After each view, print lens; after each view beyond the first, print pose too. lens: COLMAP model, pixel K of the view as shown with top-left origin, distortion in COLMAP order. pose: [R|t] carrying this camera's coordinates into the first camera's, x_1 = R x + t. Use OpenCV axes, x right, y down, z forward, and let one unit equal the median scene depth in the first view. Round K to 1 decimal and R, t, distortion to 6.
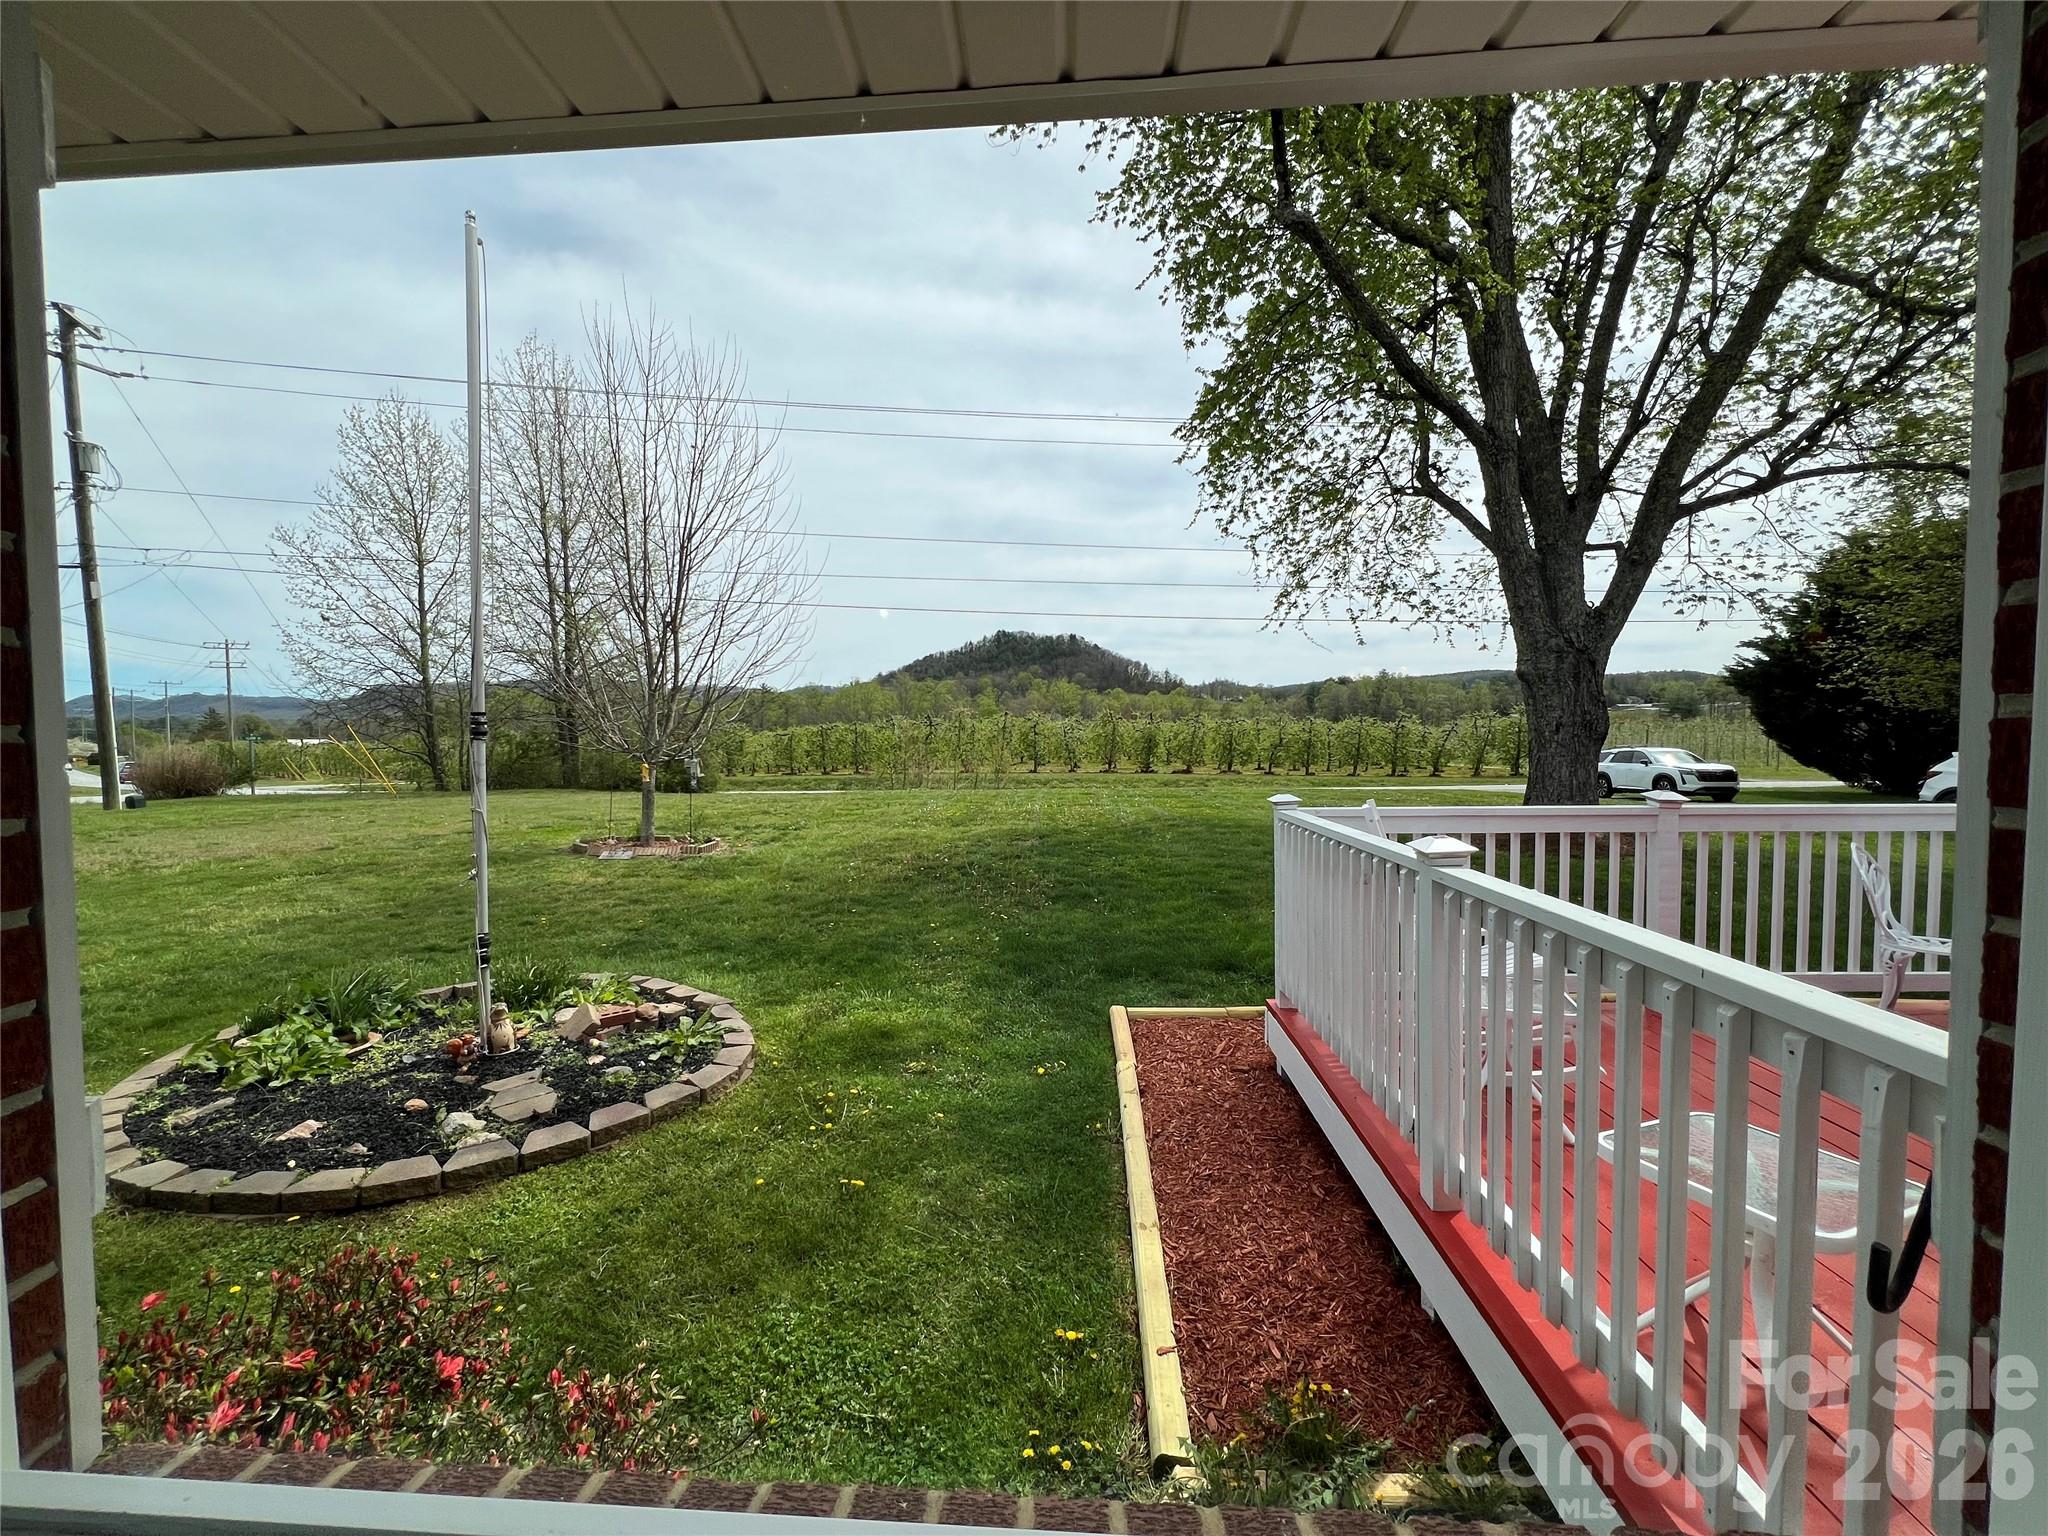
lens RADIAL K [[815.3, 0, 1014.8], [0, 815.3, 762.7], [0, 0, 1]] dist [-0.002529, 0.000239]
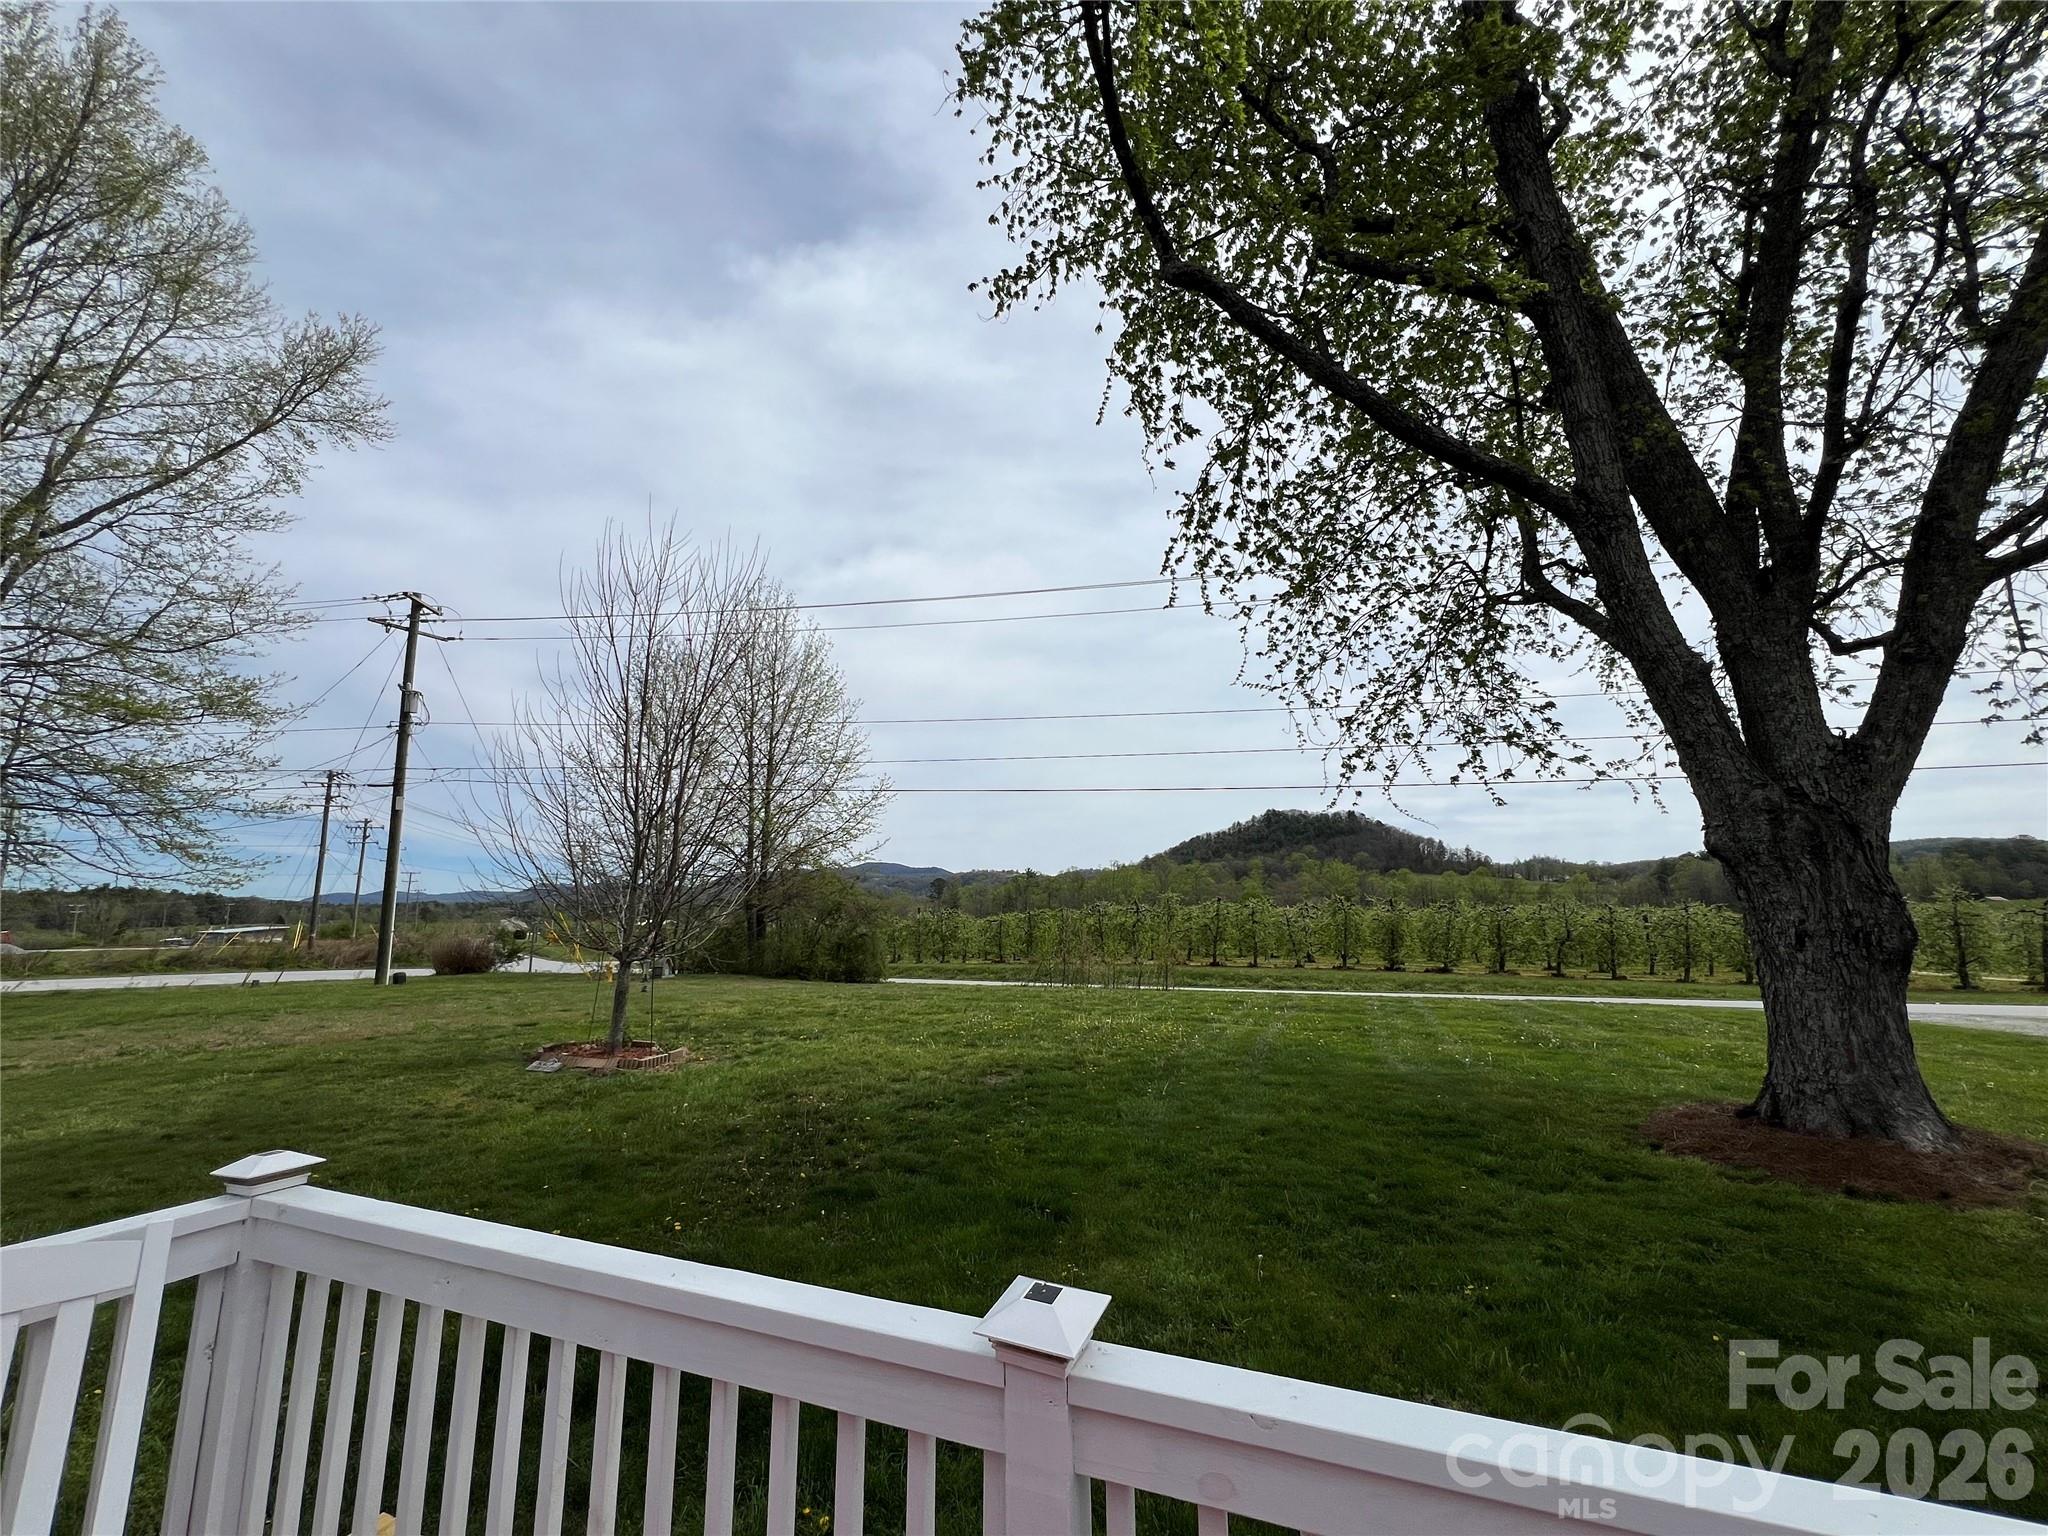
lens RADIAL K [[815.3, 0, 1016.6], [0, 815.3, 766.9], [0, 0, 1]] dist [-0.002529, 0.000239]
pose [[0.947849, -0.051883, -0.314470, 0.109301], [-0.017453, 0.976732, -0.213754, -0.010008], [0.318243, 0.208095, 0.924888, 0.085393]]
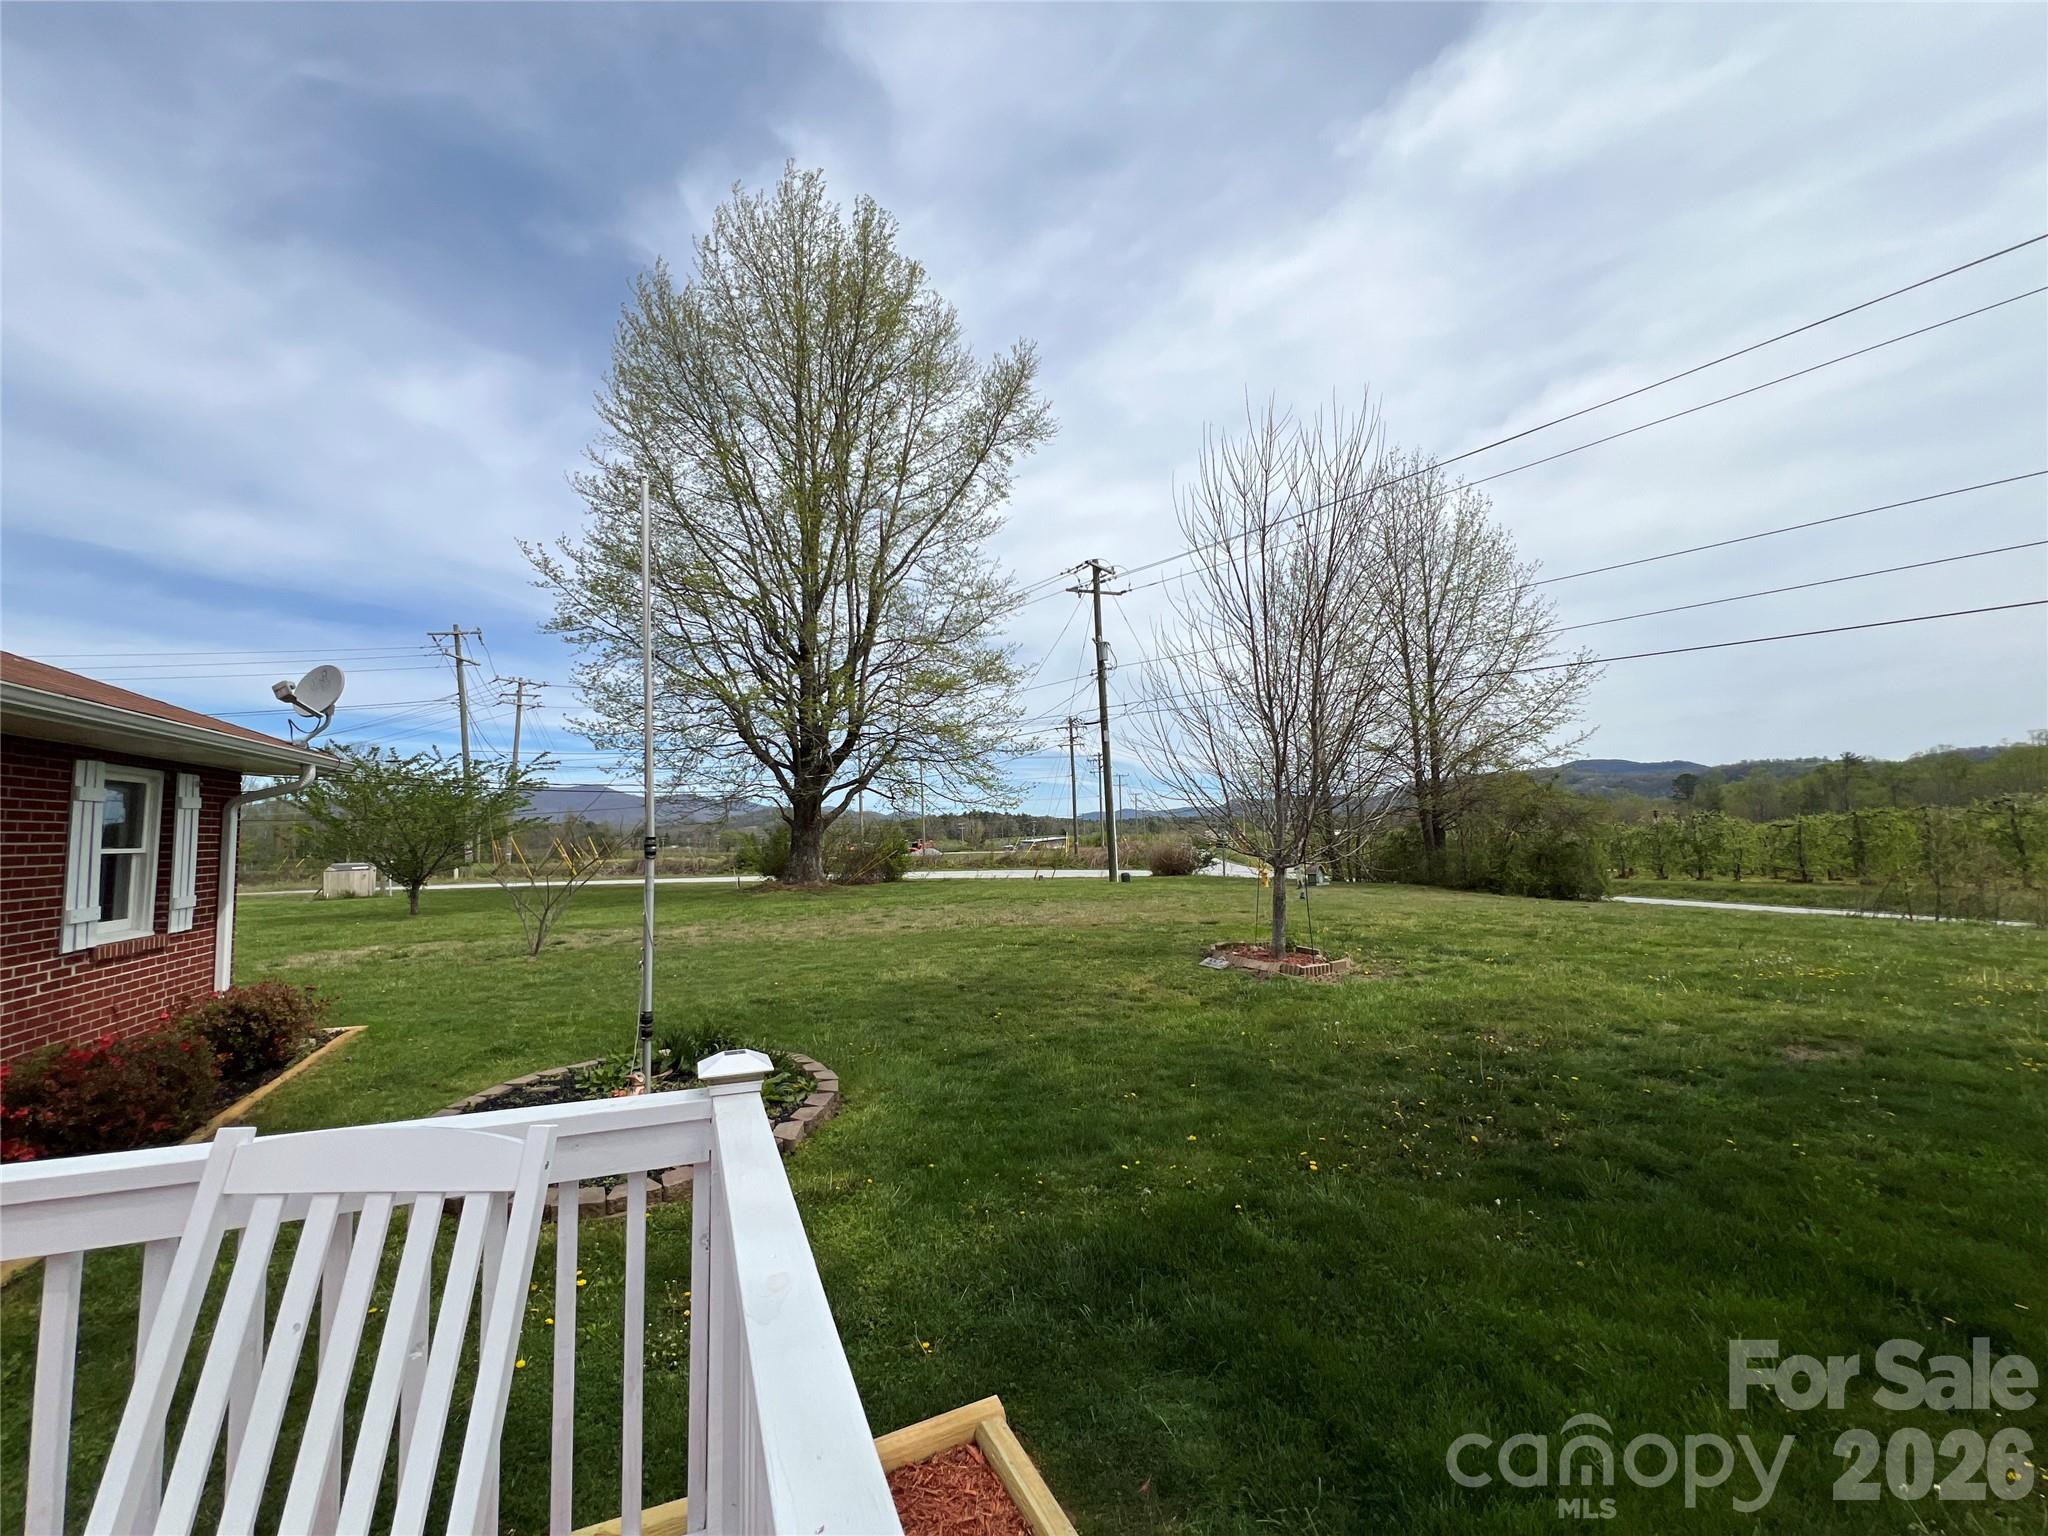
lens RADIAL K [[815.3, 0, 1019.9], [0, 815.3, 766.0], [0, 0, 1]] dist [-0.002529, 0.000239]
pose [[0.448077, -0.070323, -0.891225, 0.098394], [-0.023992, 0.995596, -0.090621, -0.009254], [0.893673, 0.061987, 0.444417, 0.118194]]
